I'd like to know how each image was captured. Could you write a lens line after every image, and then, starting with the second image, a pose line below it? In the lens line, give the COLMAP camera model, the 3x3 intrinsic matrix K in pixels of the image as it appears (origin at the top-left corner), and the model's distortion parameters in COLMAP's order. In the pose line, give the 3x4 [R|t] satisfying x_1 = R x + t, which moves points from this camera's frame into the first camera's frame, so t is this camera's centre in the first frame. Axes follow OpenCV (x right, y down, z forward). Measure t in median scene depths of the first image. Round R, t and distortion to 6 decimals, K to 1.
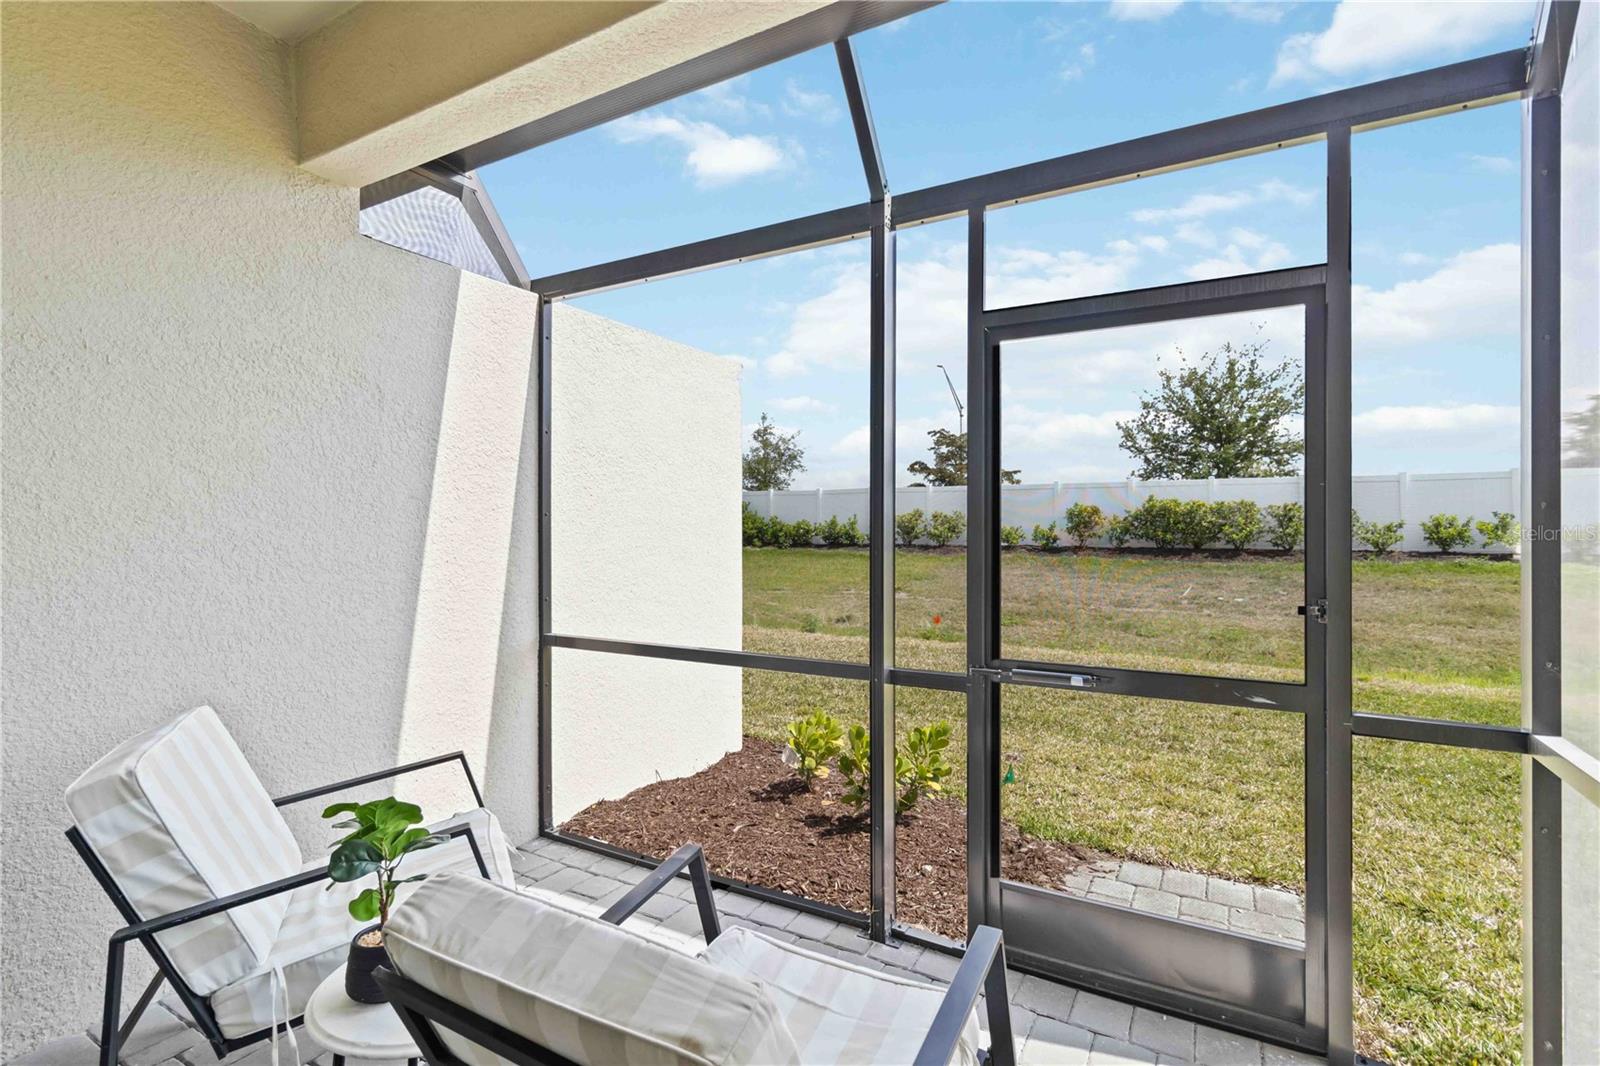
lens RADIAL K [[743.8, 0, 805.6], [0, 743.8, 524.4], [0, 0, 1]] dist [-0.000154, 0.000053]
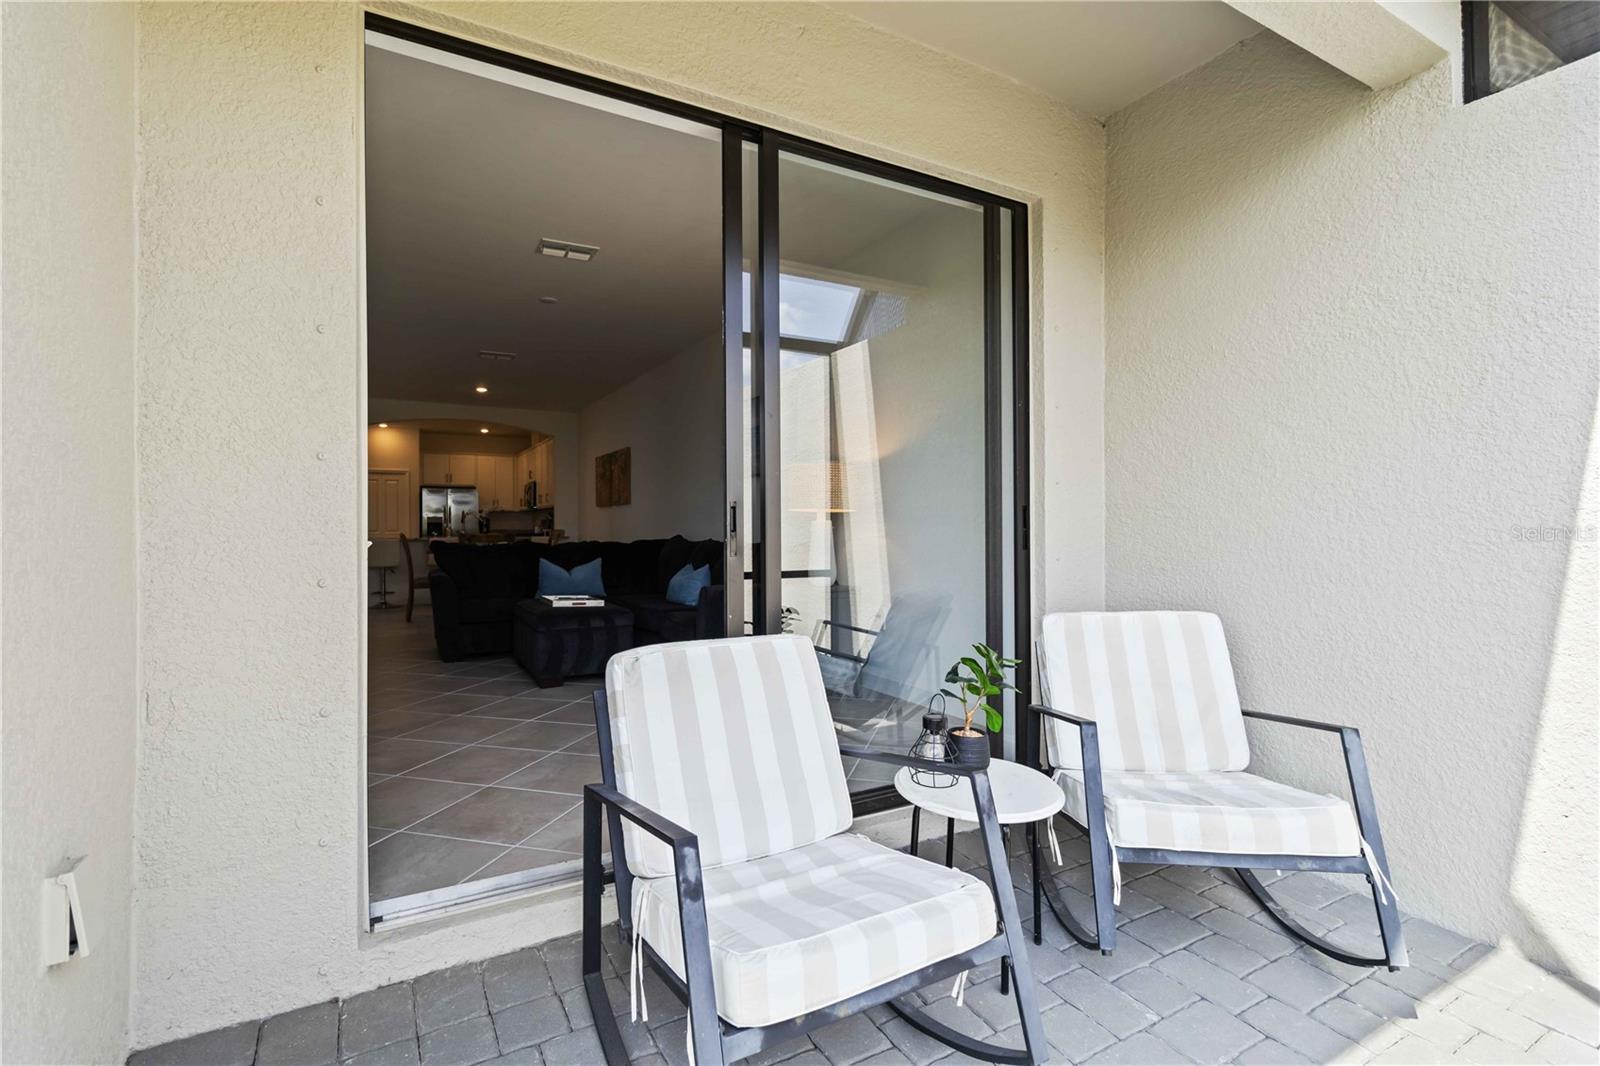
lens RADIAL K [[743.8, 0, 805.6], [0, 743.8, 524.4], [0, 0, 1]] dist [-0.000154, 0.000053]
pose [[-0.511941, -0.001893, -0.859019, 0.492594], [0.009275, 0.999927, -0.007731, 0.074234], [0.858971, -0.011925, -0.511886, 0.822360]]
